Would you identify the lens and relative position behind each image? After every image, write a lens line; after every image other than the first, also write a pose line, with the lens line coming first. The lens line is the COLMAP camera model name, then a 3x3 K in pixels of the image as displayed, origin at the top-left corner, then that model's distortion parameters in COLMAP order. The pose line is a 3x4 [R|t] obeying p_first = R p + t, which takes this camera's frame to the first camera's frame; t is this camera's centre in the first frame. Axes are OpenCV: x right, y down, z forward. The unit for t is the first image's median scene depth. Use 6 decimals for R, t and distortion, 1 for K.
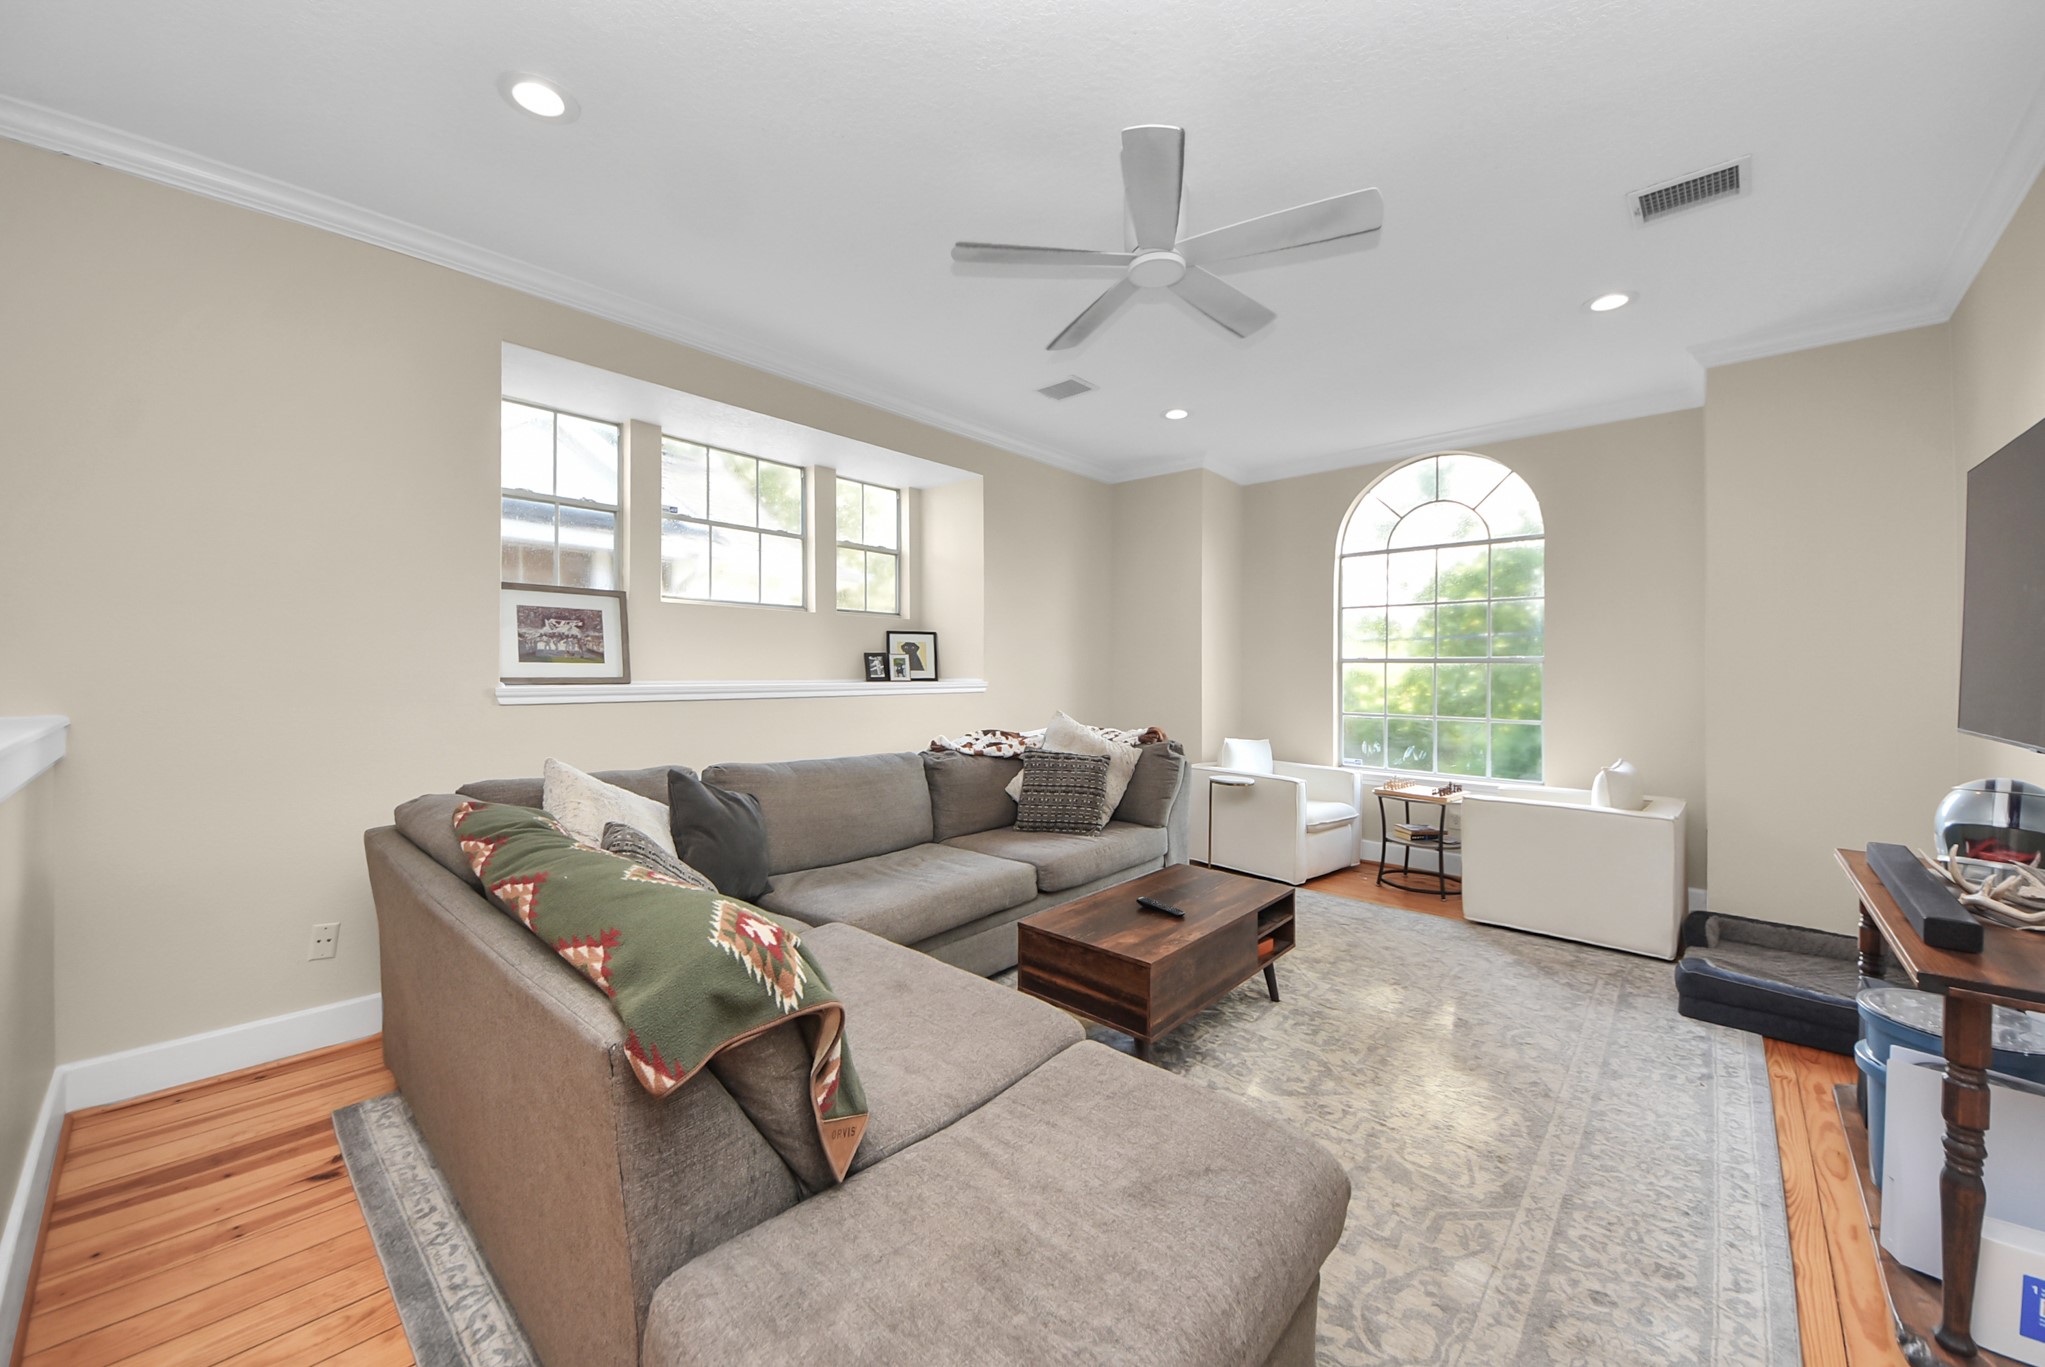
lens RADIAL K [[741.2, 0, 1036.8], [0, 741.2, 681.4], [0, 0, 1]] dist [0.022680, -0.010129]
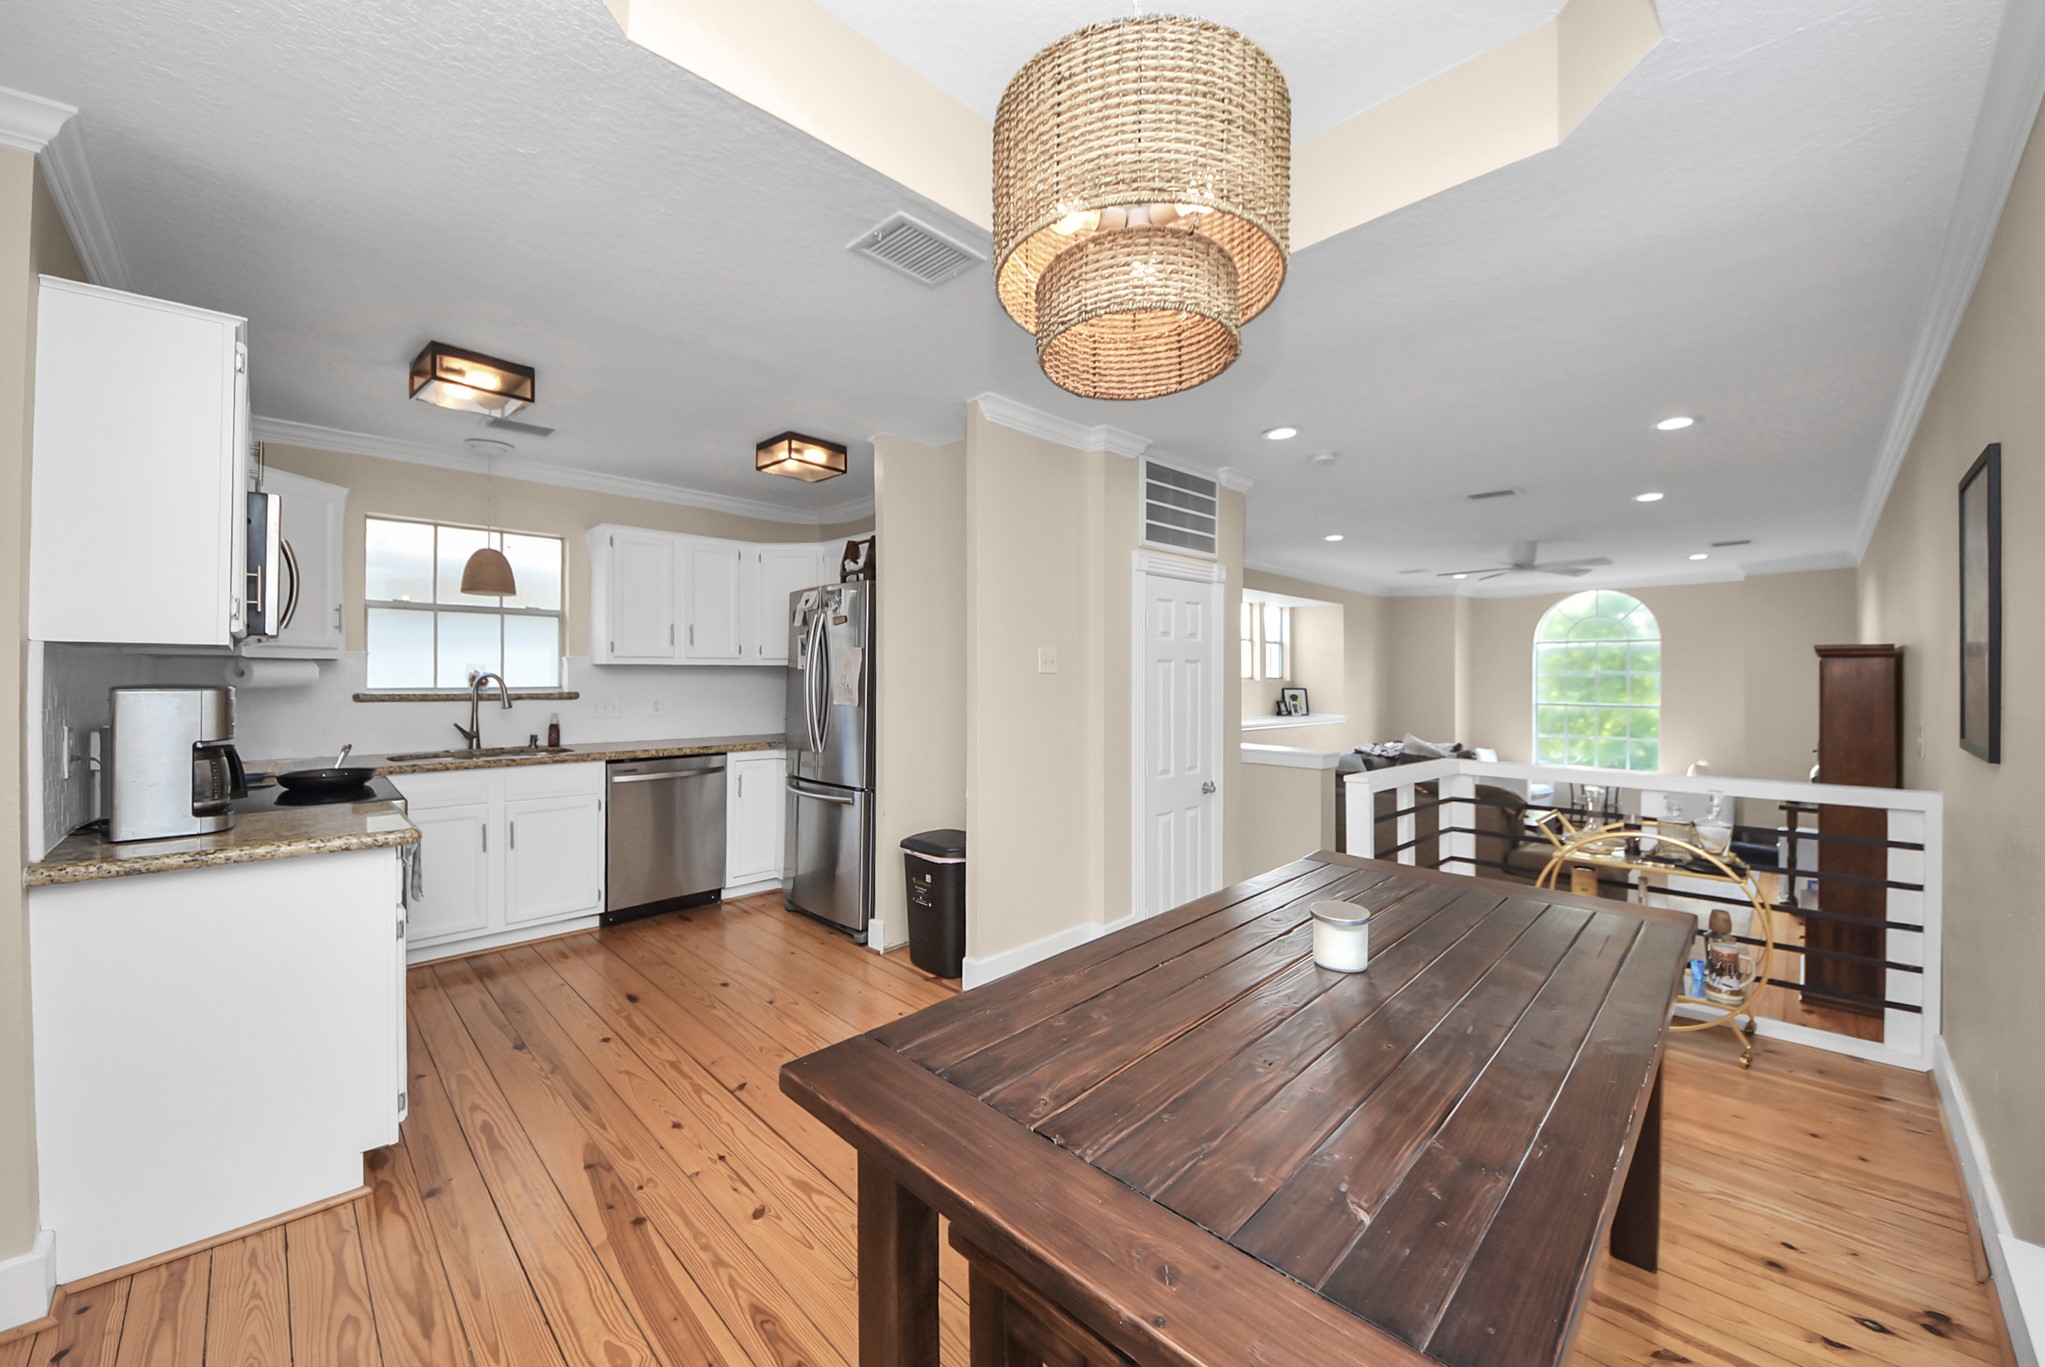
lens RADIAL K [[768.5, 0, 1026.3], [0, 768.5, 675.4], [0, 0, 1]] dist [0.010398, -0.000030]
pose [[0.997910, 0.005116, -0.064421, -0.954398], [-0.005942, 0.999902, -0.012640, -0.096245], [0.064350, 0.012996, 0.997843, -1.262225]]
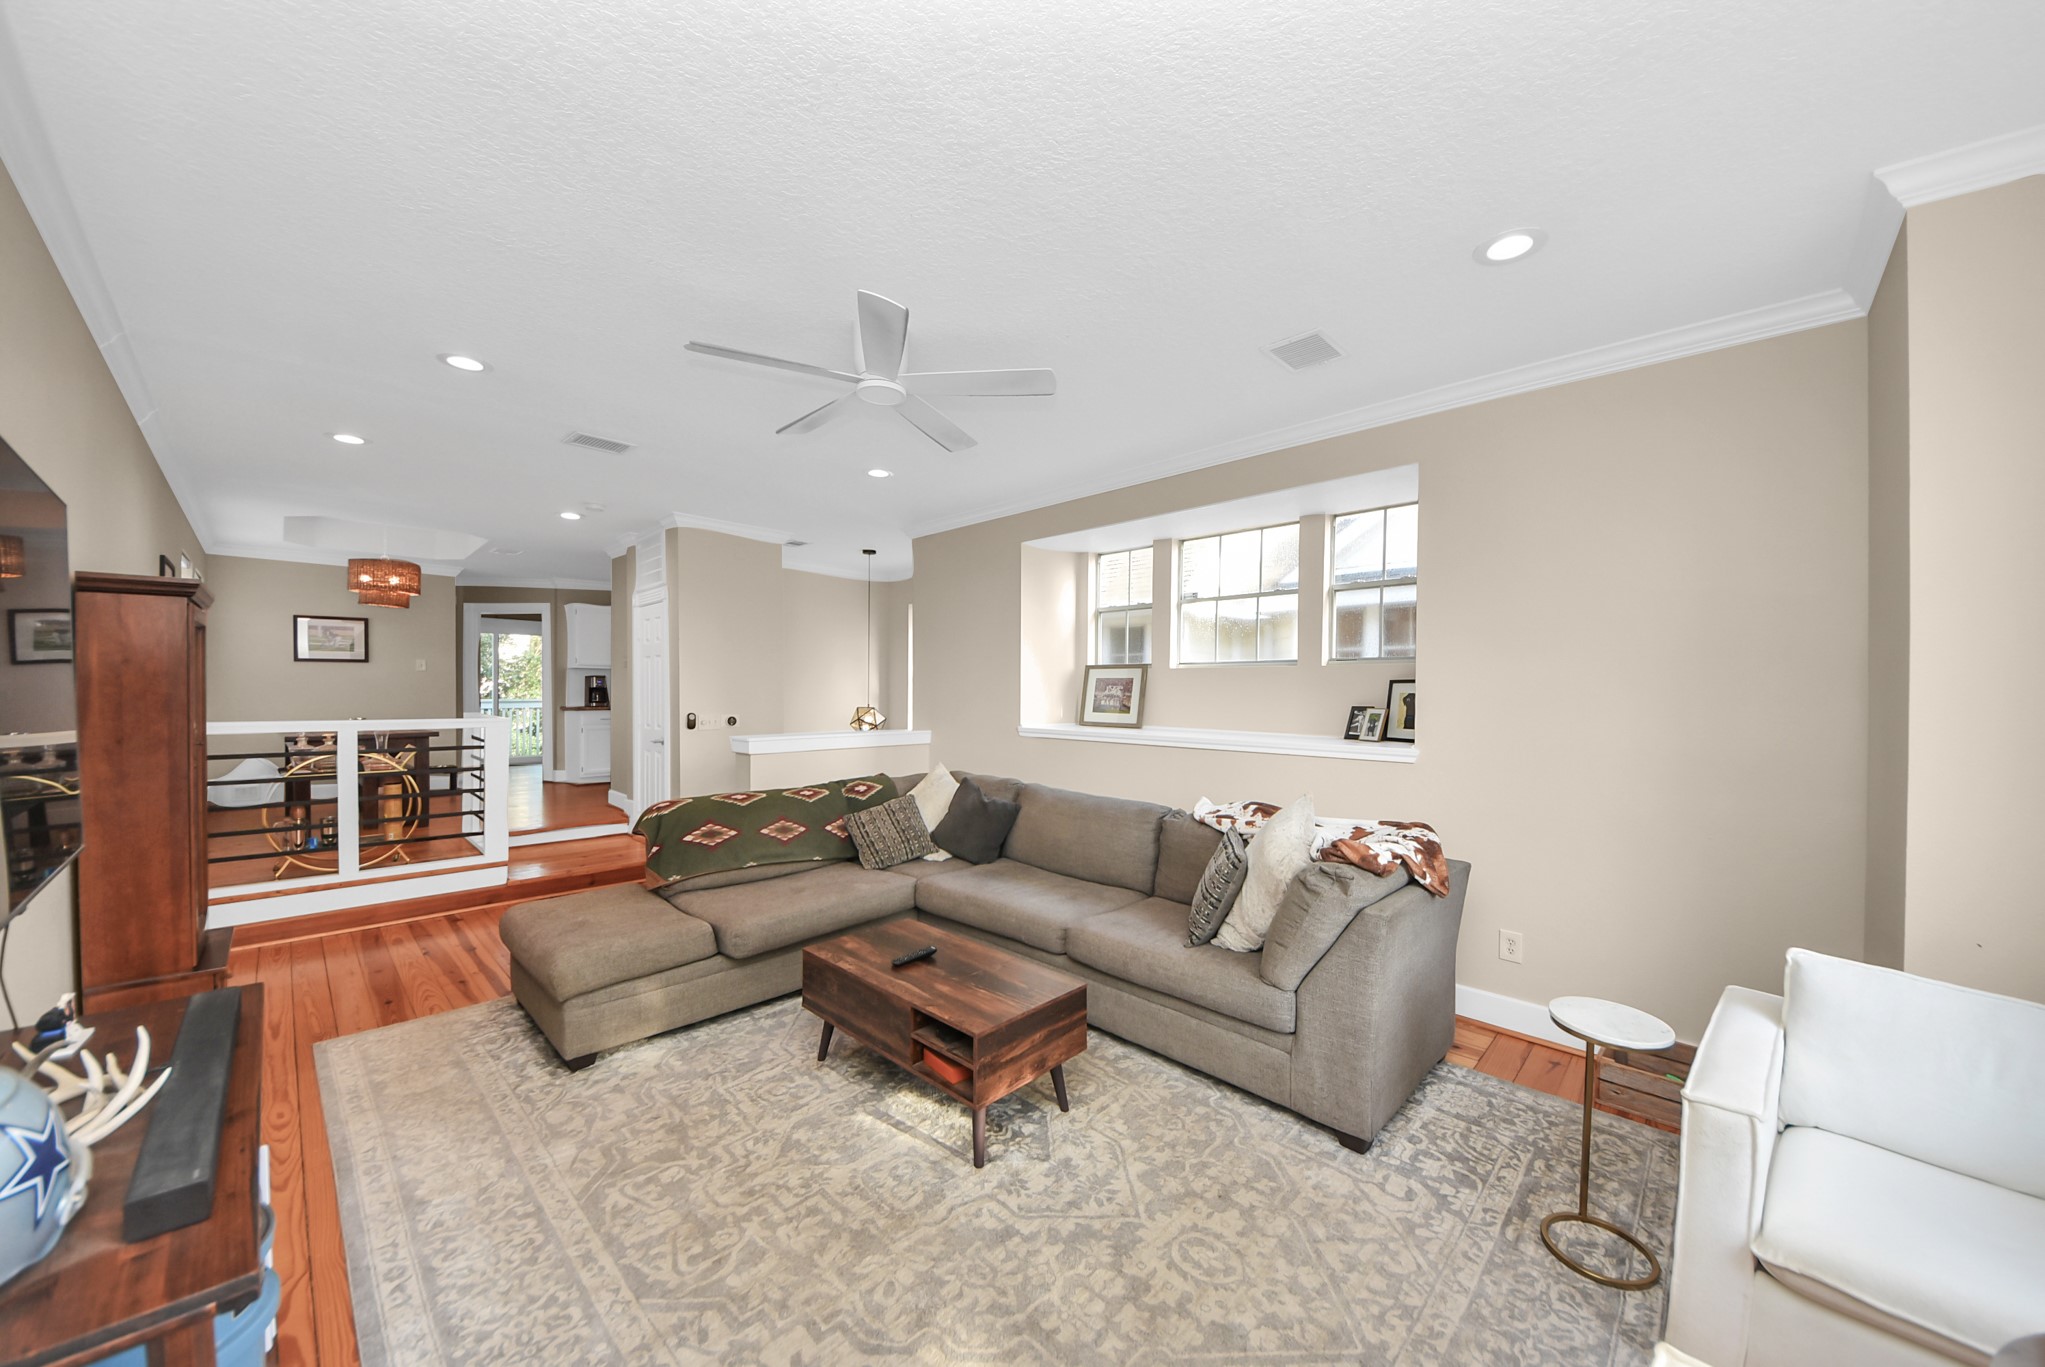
lens RADIAL K [[741.2, 0, 1036.8], [0, 741.2, 681.4], [0, 0, 1]] dist [0.022680, -0.010129]
pose [[-0.033564, -0.016950, -0.999293, 0.916772], [-0.018195, 0.999701, -0.016345, -0.062555], [0.999271, 0.017634, -0.033862, 0.880844]]
